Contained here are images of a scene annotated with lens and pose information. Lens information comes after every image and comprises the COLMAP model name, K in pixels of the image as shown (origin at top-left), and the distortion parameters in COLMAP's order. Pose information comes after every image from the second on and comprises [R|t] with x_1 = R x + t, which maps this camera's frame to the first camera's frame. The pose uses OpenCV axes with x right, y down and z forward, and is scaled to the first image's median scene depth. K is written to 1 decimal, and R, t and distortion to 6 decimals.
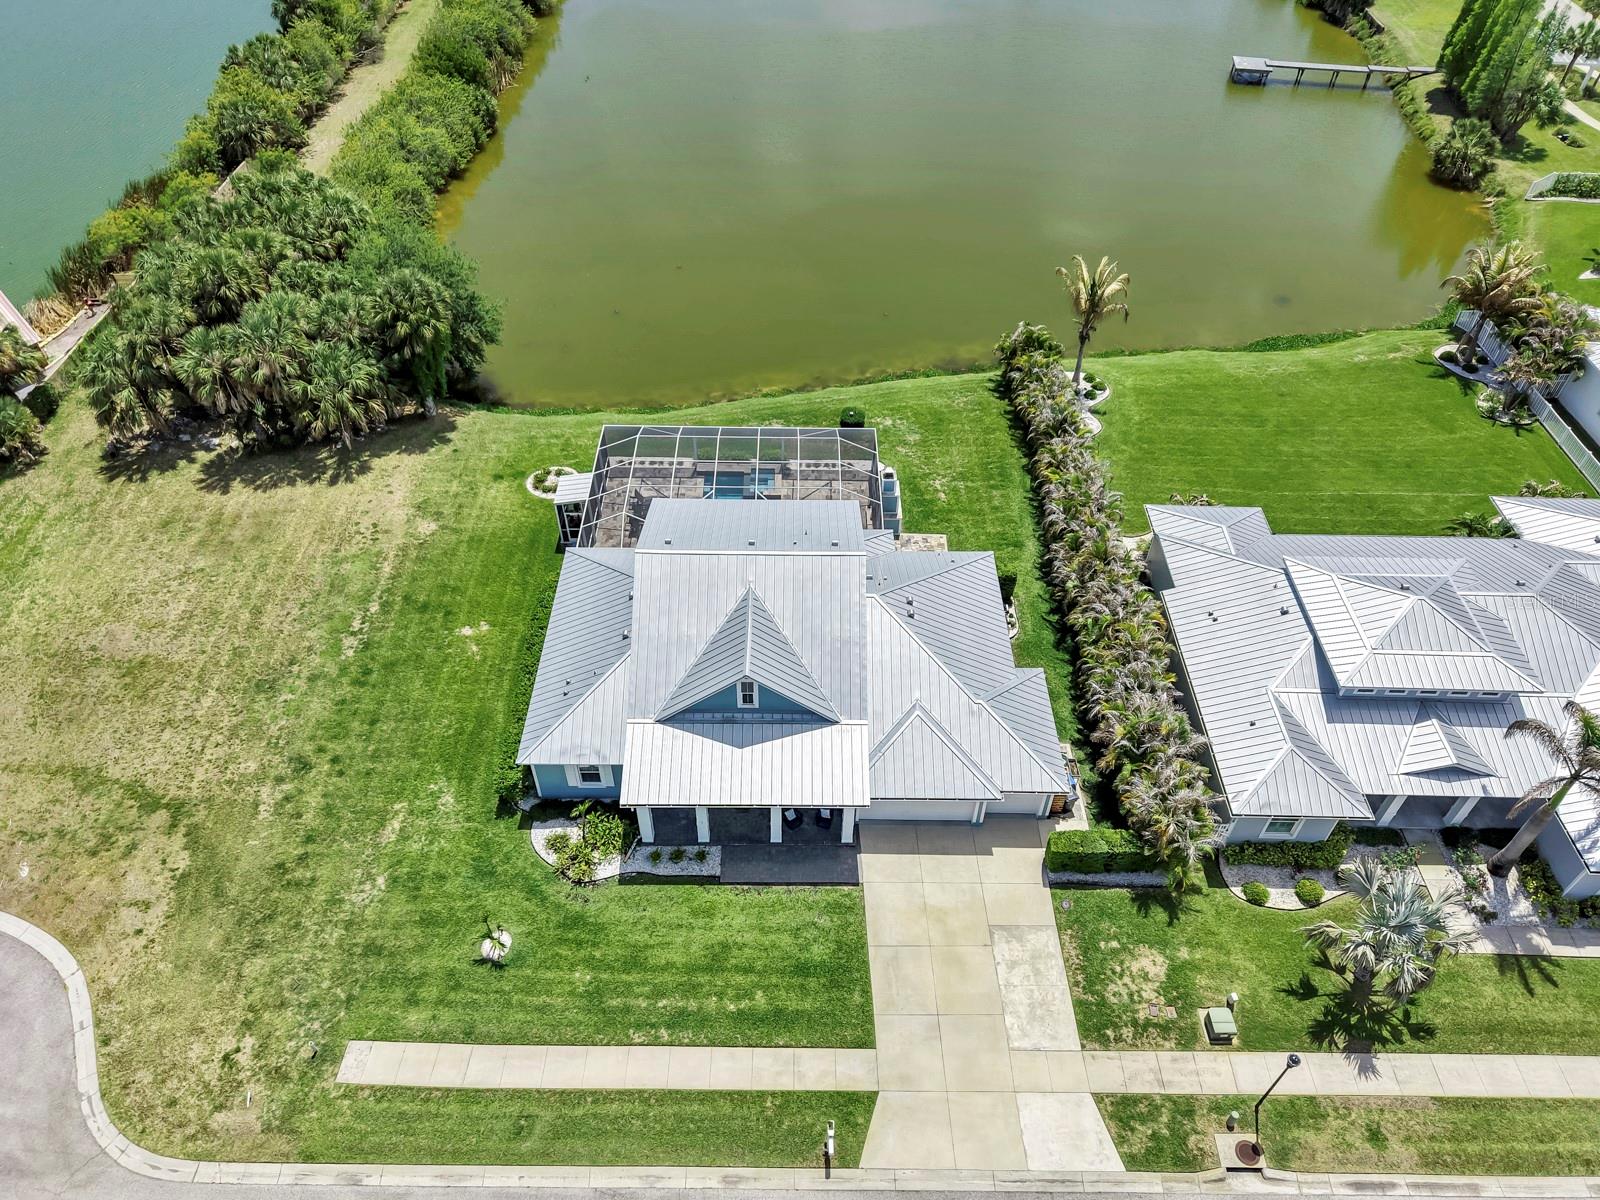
lens RADIAL K [[1081.4, 0, 795.6], [0, 1081.4, 591.4], [0, 0, 1]] dist [0.020335, -0.016436]
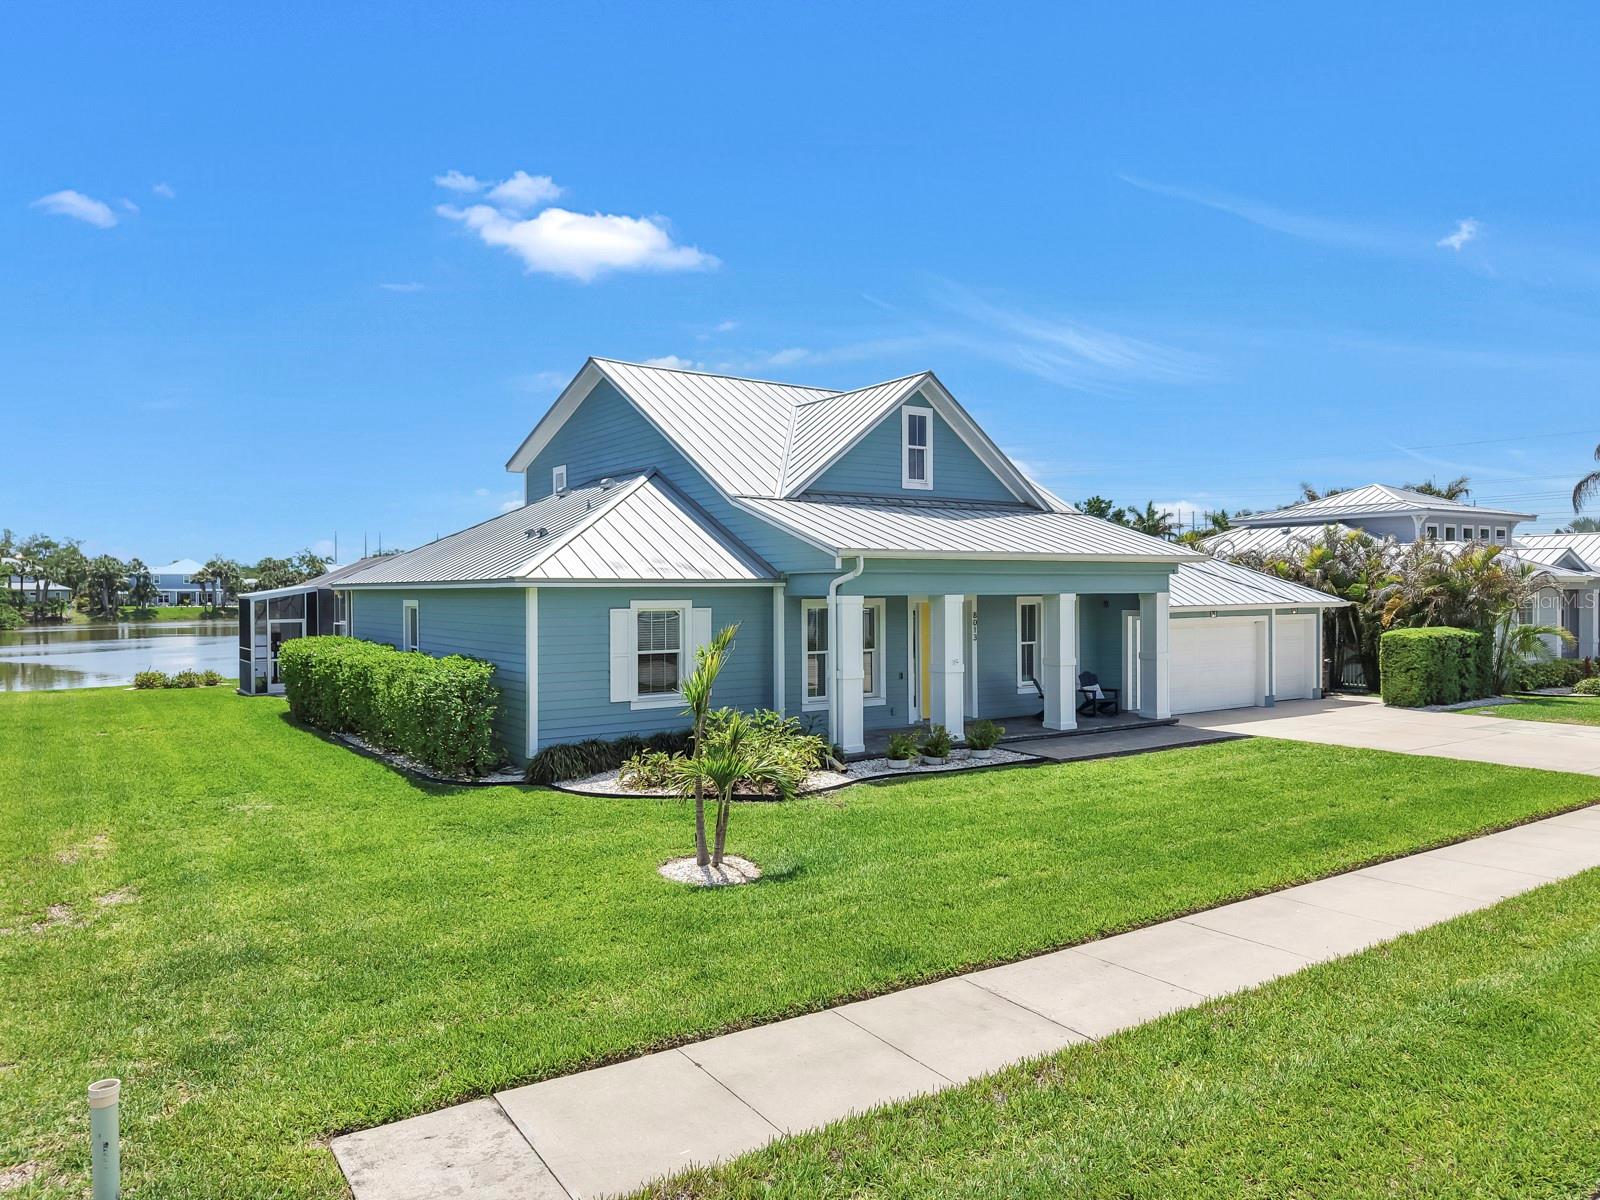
lens RADIAL K [[1081.4, 0, 796.5], [0, 1081.4, 588.9], [0, 0, 1]] dist [0.020335, -0.016436]
pose [[0.821370, -0.011948, 0.570271, -0.388483], [0.406820, 0.713053, -0.571010, 0.414150], [-0.399811, 0.701008, 0.590541, 0.730495]]
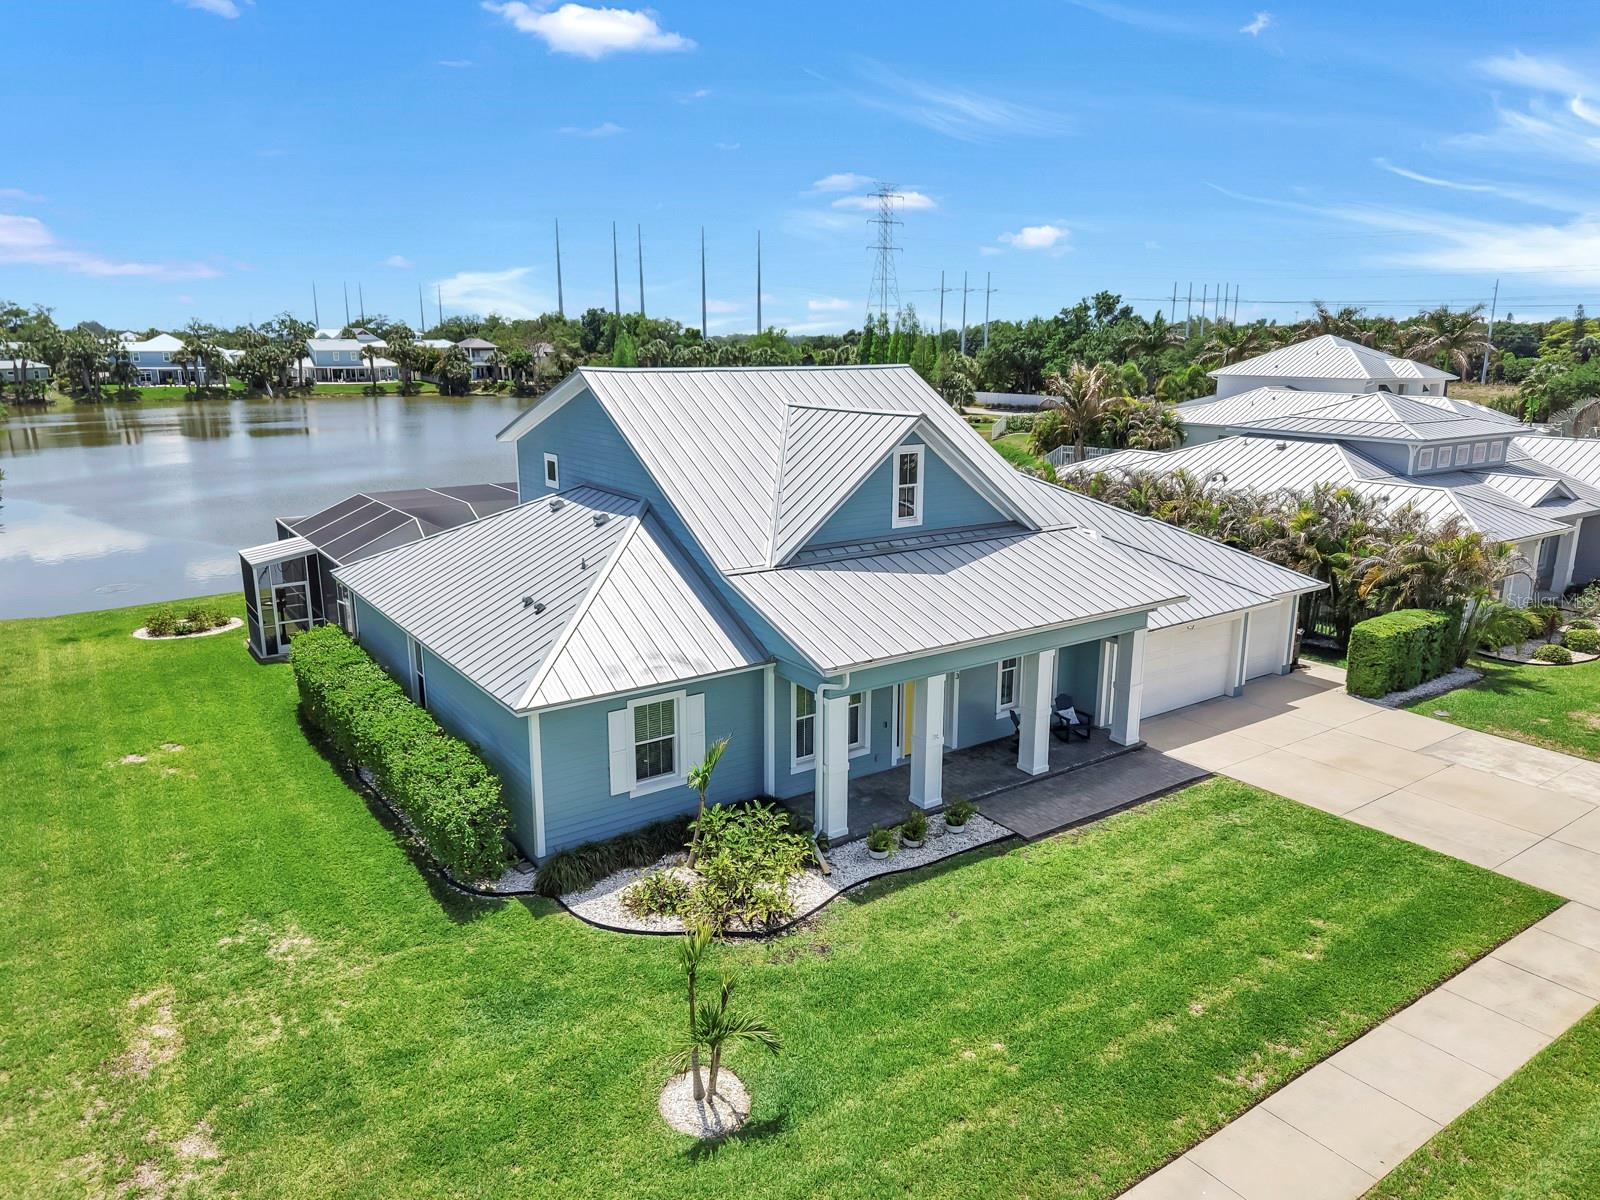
lens RADIAL K [[1081.4, 0, 796.0], [0, 1081.4, 597.1], [0, 0, 1]] dist [0.020335, -0.016436]
pose [[0.819926, -0.139528, 0.555205, -0.384400], [0.403674, 0.828596, -0.387913, 0.317051], [-0.405916, 0.542182, 0.735711, 0.634324]]
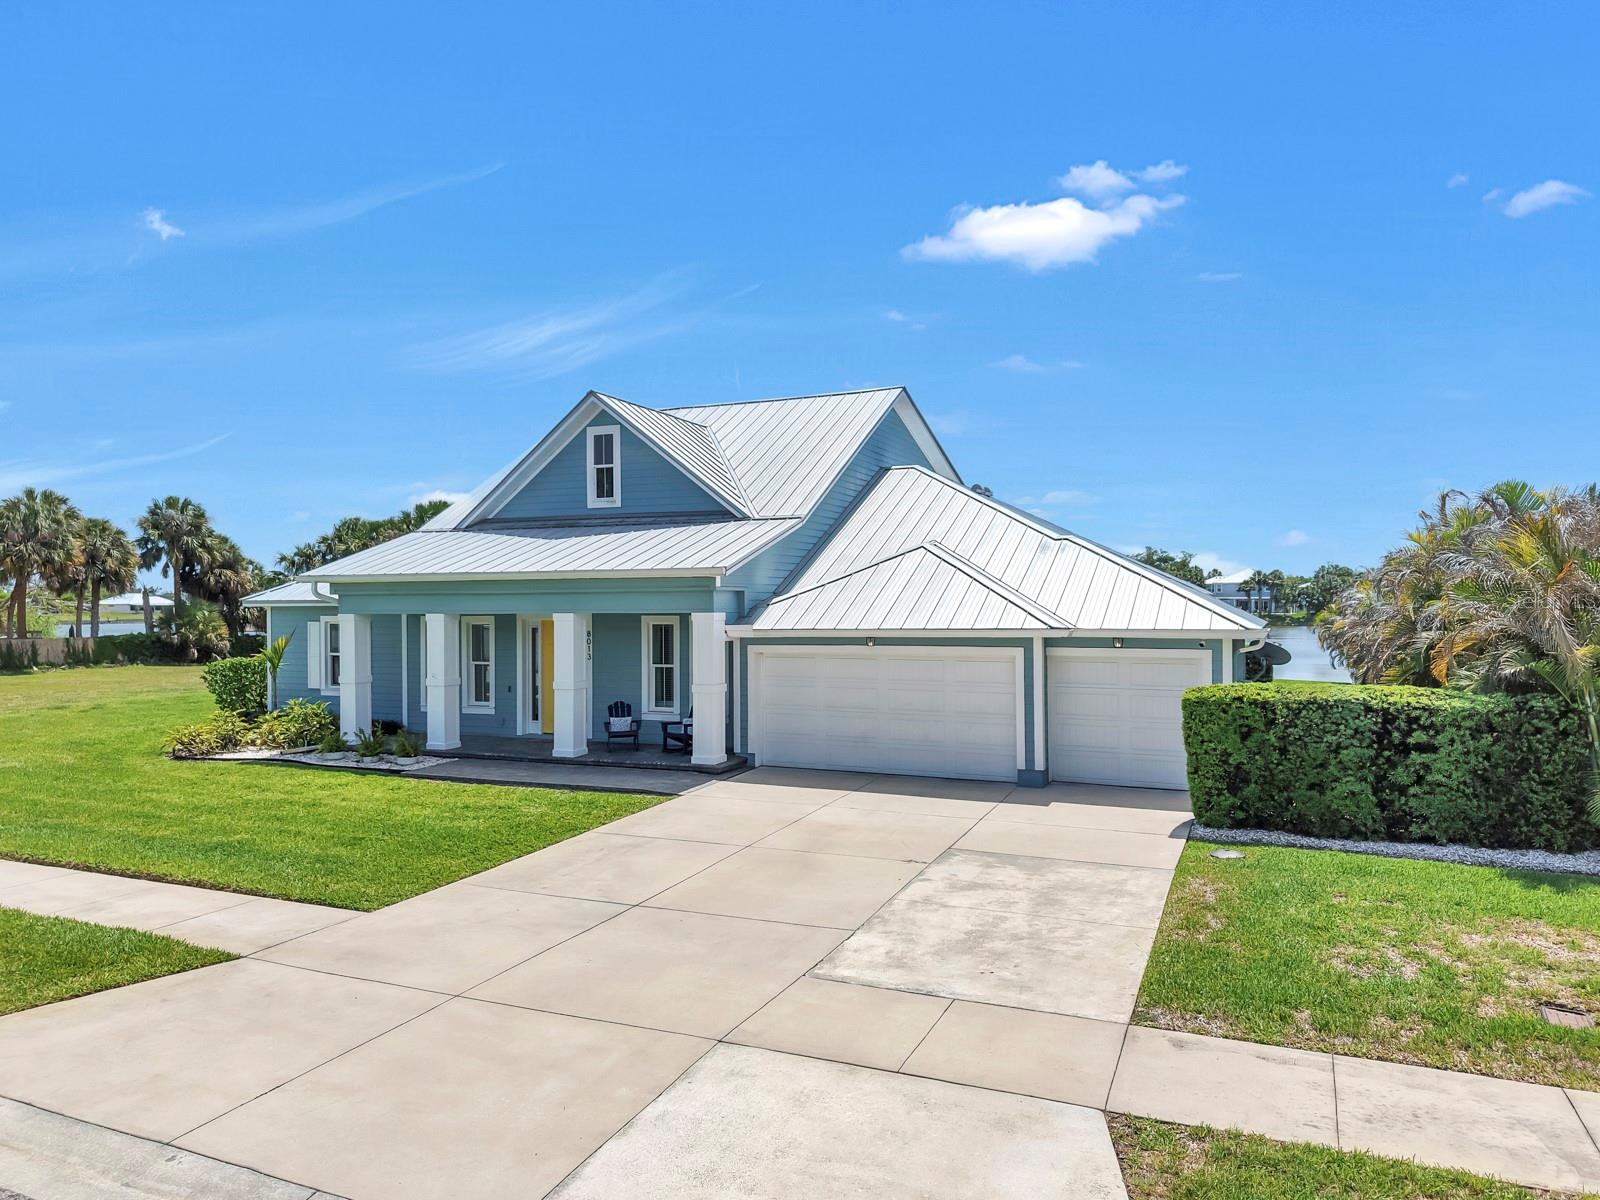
lens RADIAL K [[1081.4, 0, 798.7], [0, 1081.4, 594.1], [0, 0, 1]] dist [0.020335, -0.016436]
pose [[0.915559, -0.015803, -0.401873, 0.254893], [-0.271835, 0.712110, -0.647306, 0.452149], [0.296407, 0.701890, 0.647684, 0.697033]]
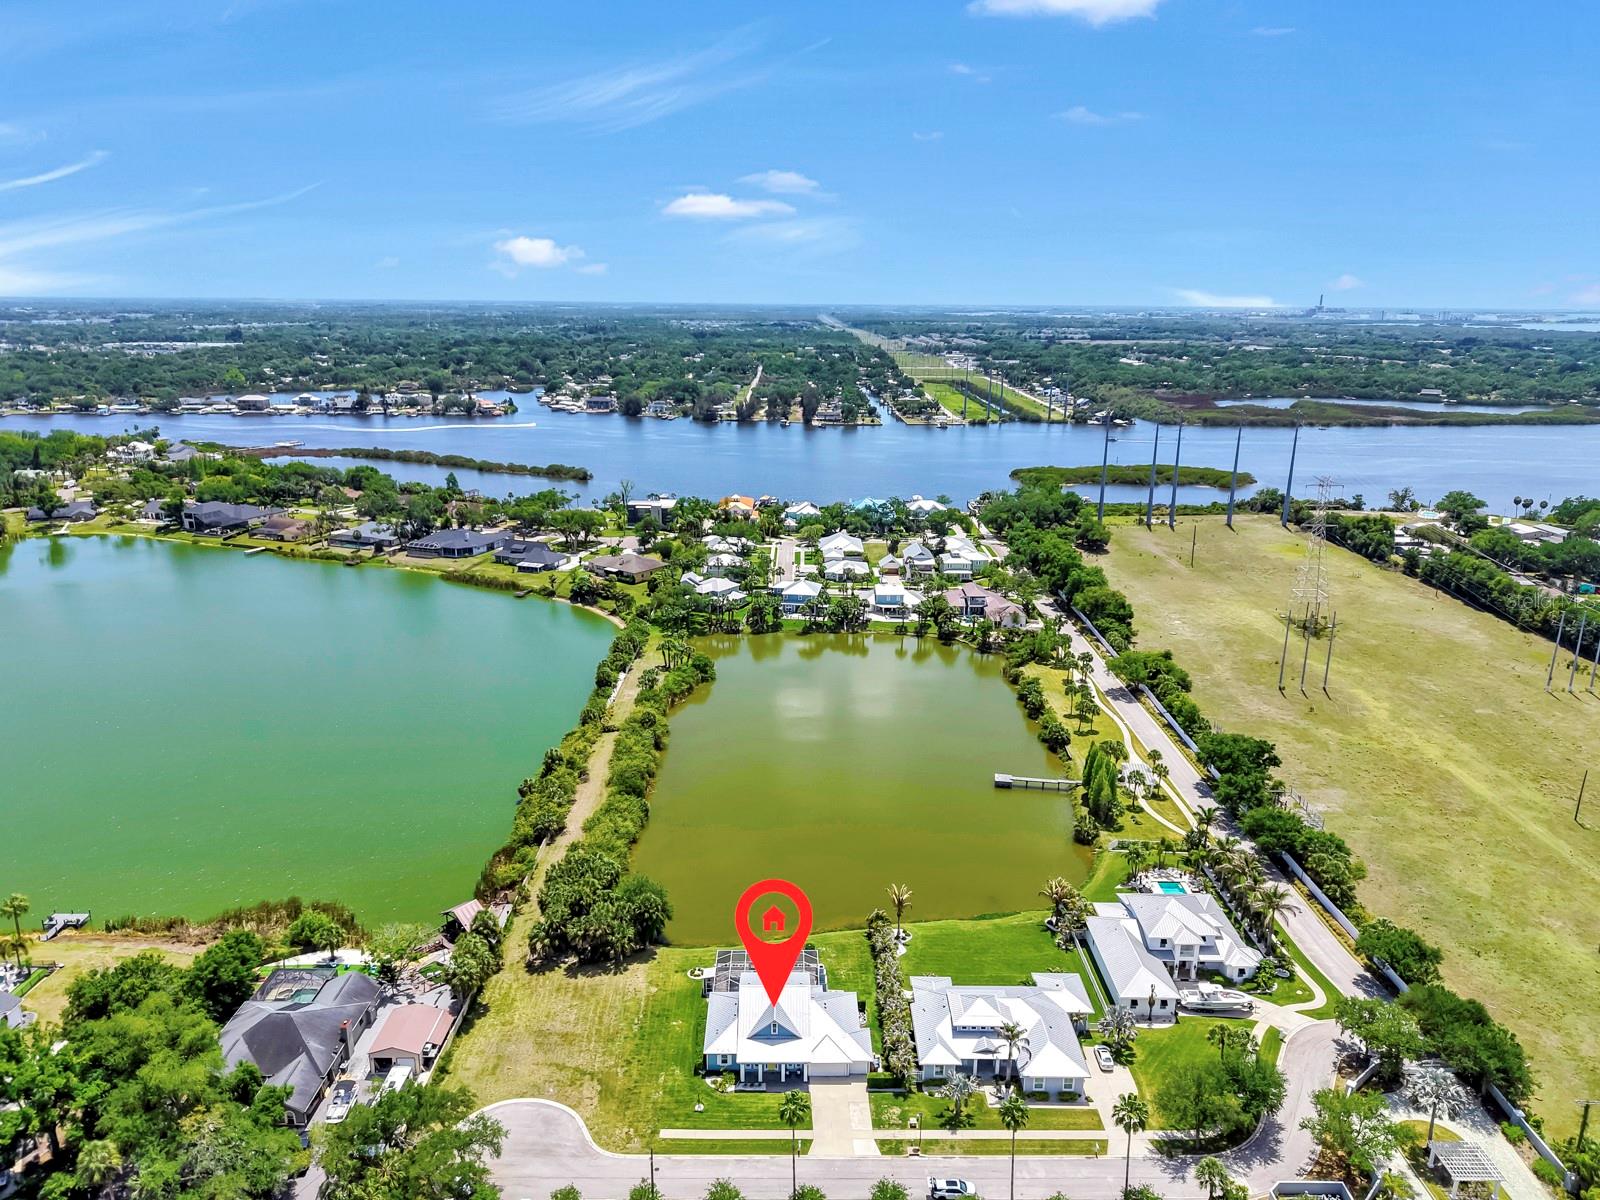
lens RADIAL K [[1081.4, 0, 798.4], [0, 1081.4, 593.1], [0, 0, 1]] dist [0.020335, -0.016436]
pose [[0.999900, -0.005728, 0.012932, -0.006276], [0.011292, 0.873880, -0.486011, 0.533048], [-0.008517, 0.486108, 0.873857, -2.500903]]
